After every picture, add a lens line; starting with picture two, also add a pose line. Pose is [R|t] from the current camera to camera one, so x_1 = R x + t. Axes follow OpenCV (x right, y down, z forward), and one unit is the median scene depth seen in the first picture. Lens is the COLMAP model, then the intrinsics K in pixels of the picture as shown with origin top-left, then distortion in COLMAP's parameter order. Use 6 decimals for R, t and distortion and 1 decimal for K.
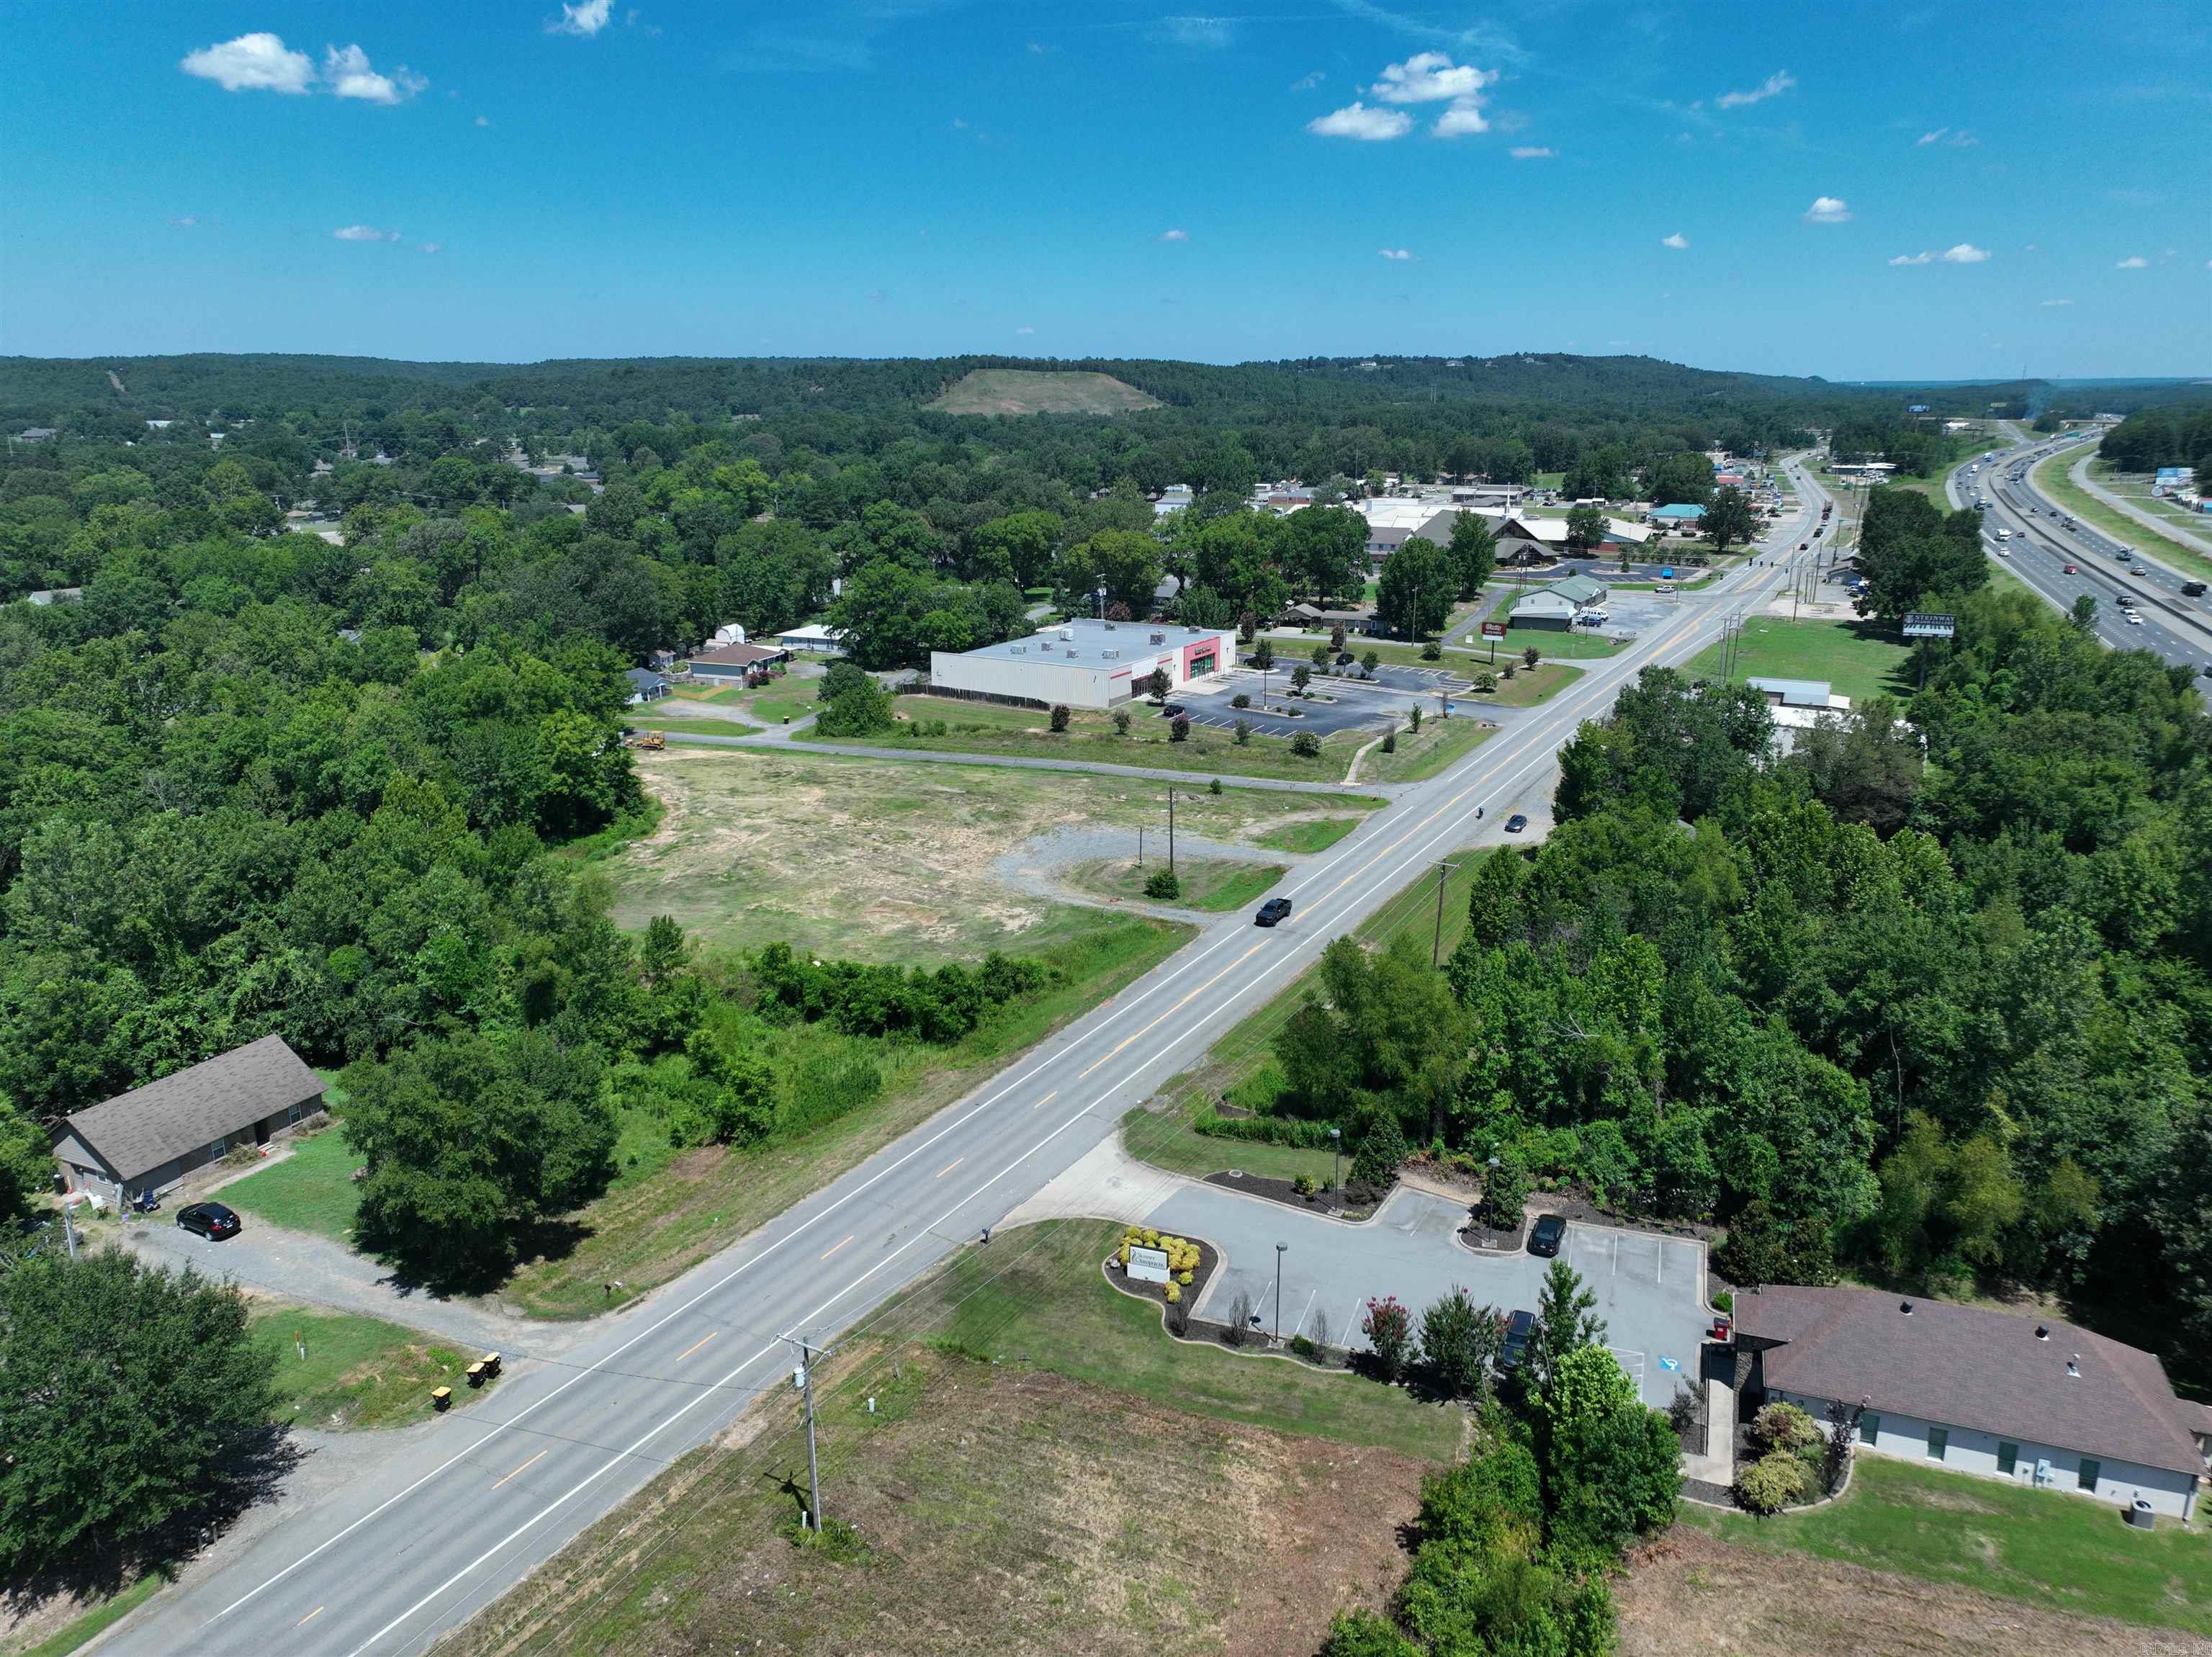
lens RADIAL K [[1532.4, 0, 1114.5], [0, 1532.4, 827.6], [0, 0, 1]] dist [0.007130, 0.009384]
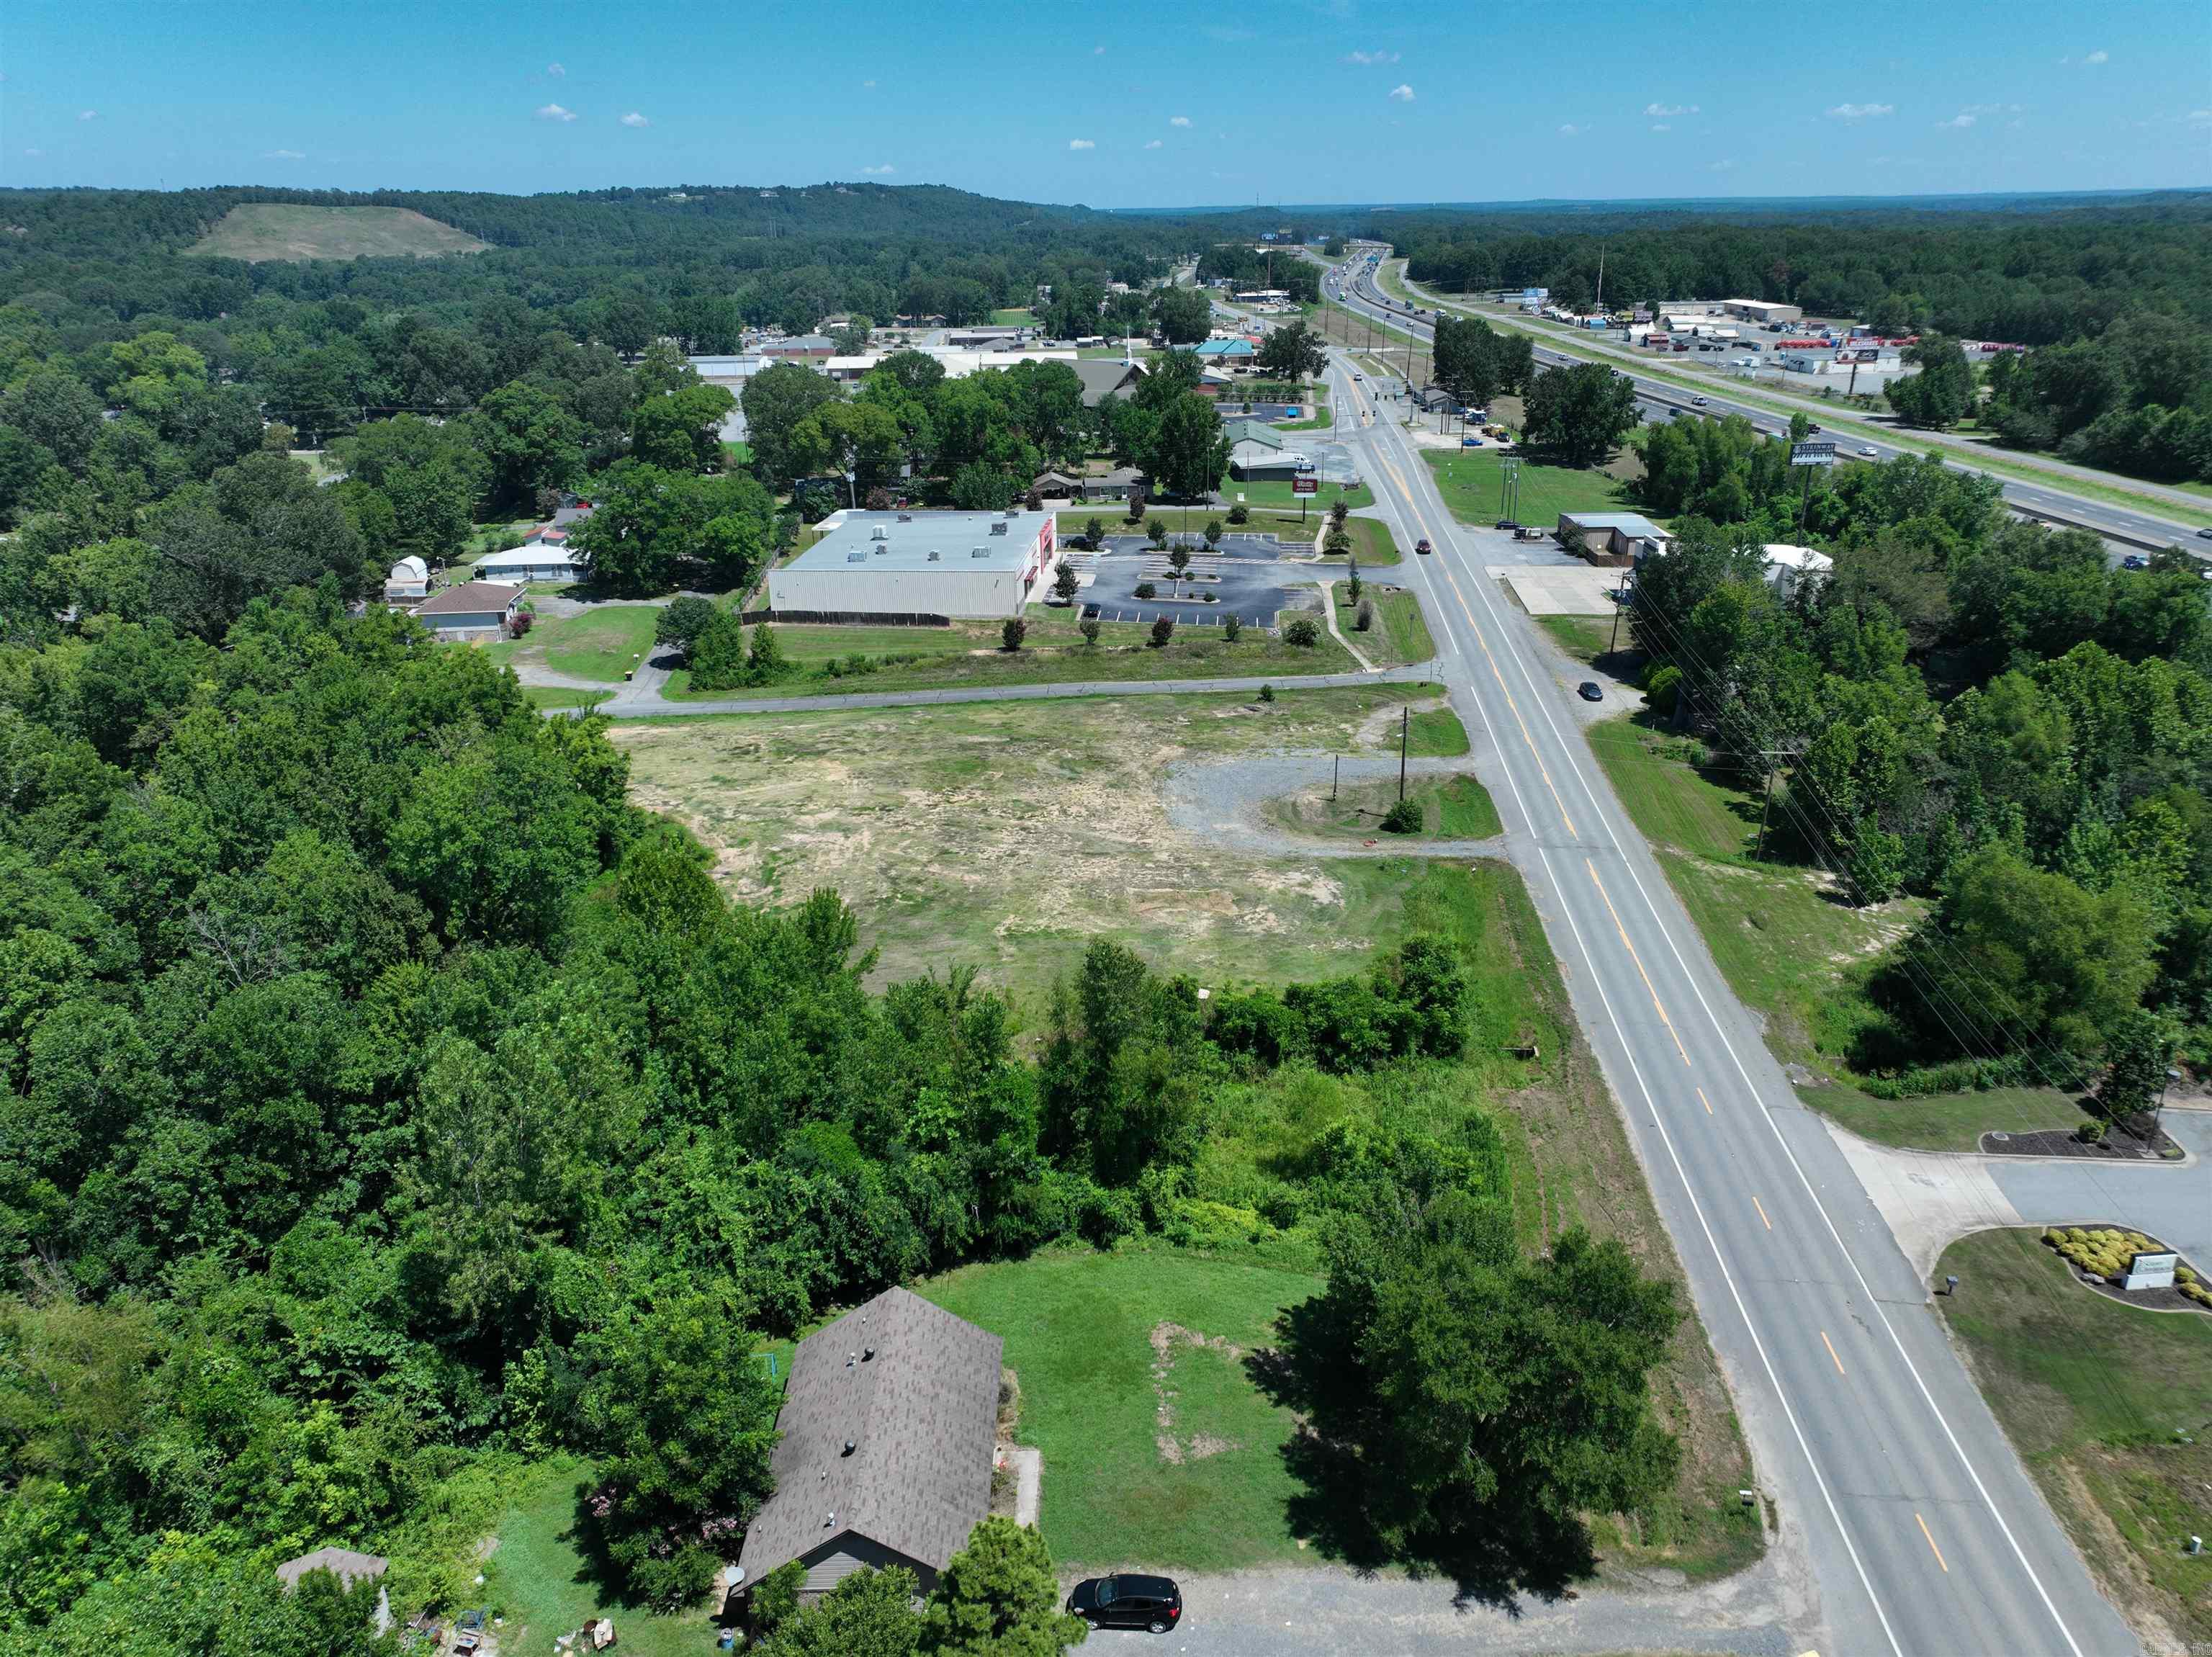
lens RADIAL K [[1532.4, 0, 1112.7], [0, 1532.4, 834.8], [0, 0, 1]] dist [0.006883, -0.001056]
pose [[0.902774, -0.170475, 0.394889, -0.281715], [0.129237, 0.983188, 0.128993, -0.053154], [-0.410240, -0.065417, 0.909628, 0.153081]]
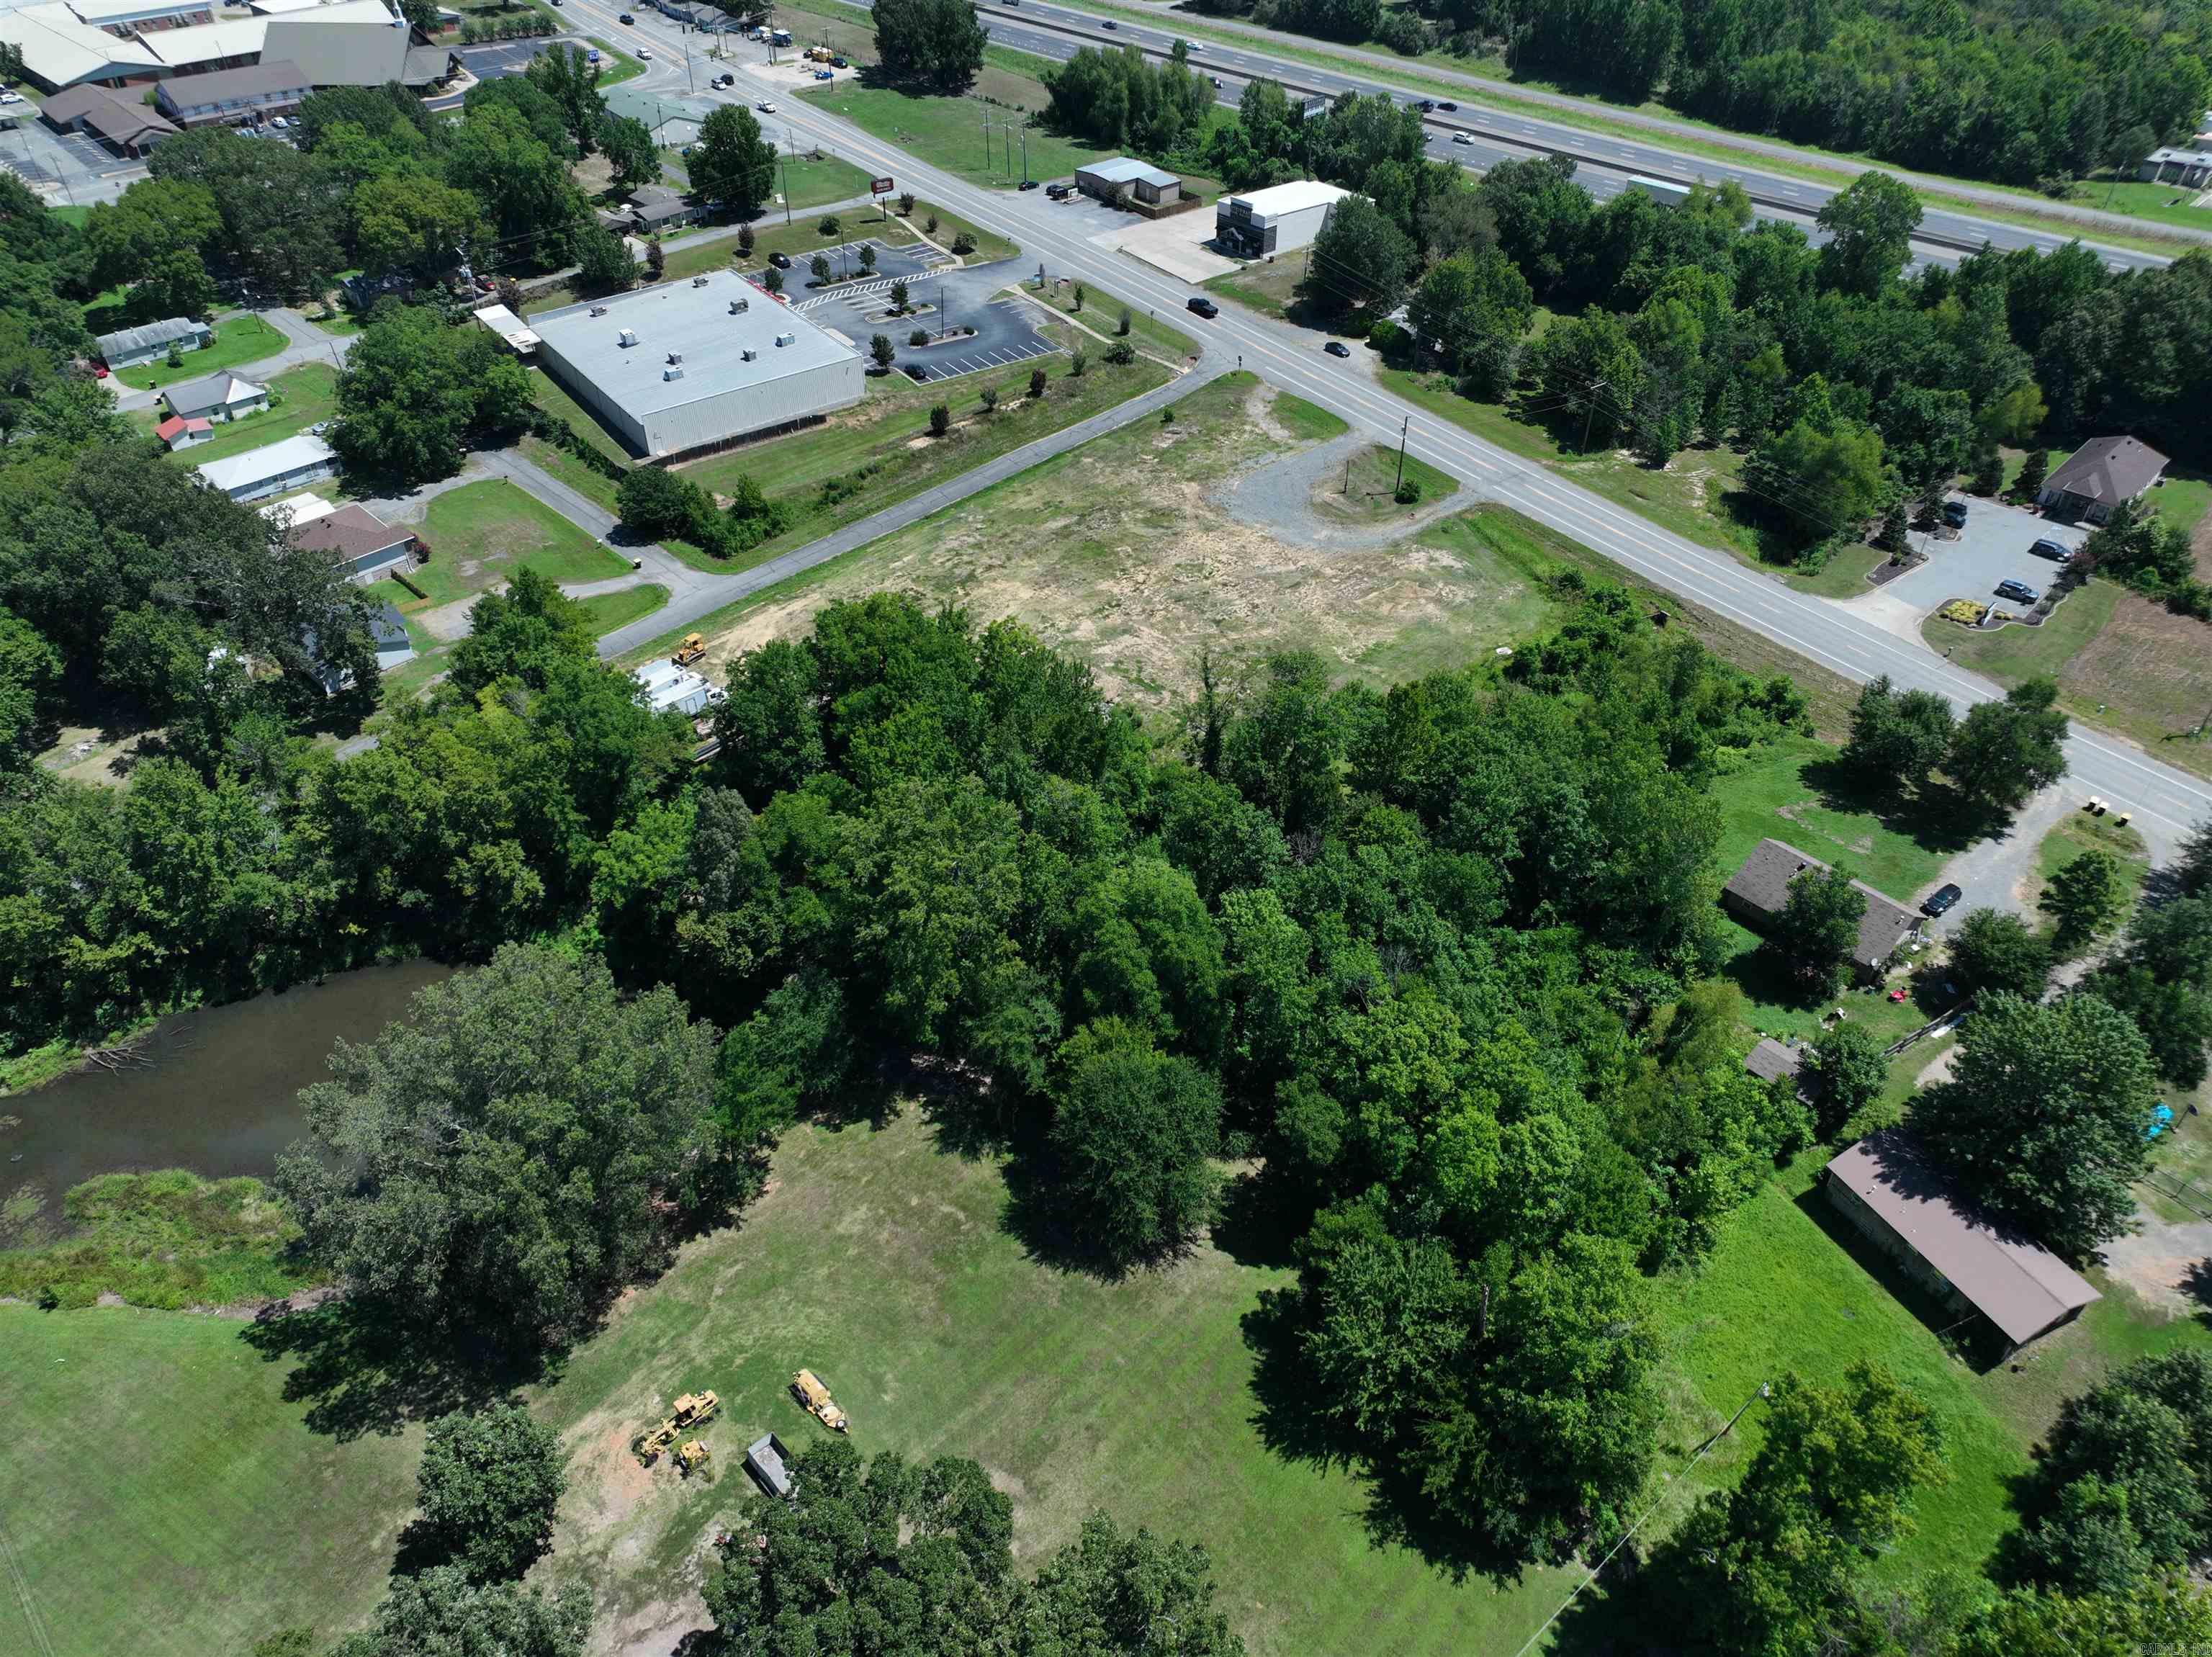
lens RADIAL K [[1548.1, 0, 1109.8], [0, 1548.1, 830.9], [0, 0, 1]] dist [0.006669, 0.003074]
pose [[0.397362, -0.581405, 0.709981, -0.689298], [0.255952, 0.813200, 0.522680, -0.282926], [-0.881245, -0.025972, 0.471946, 0.356040]]
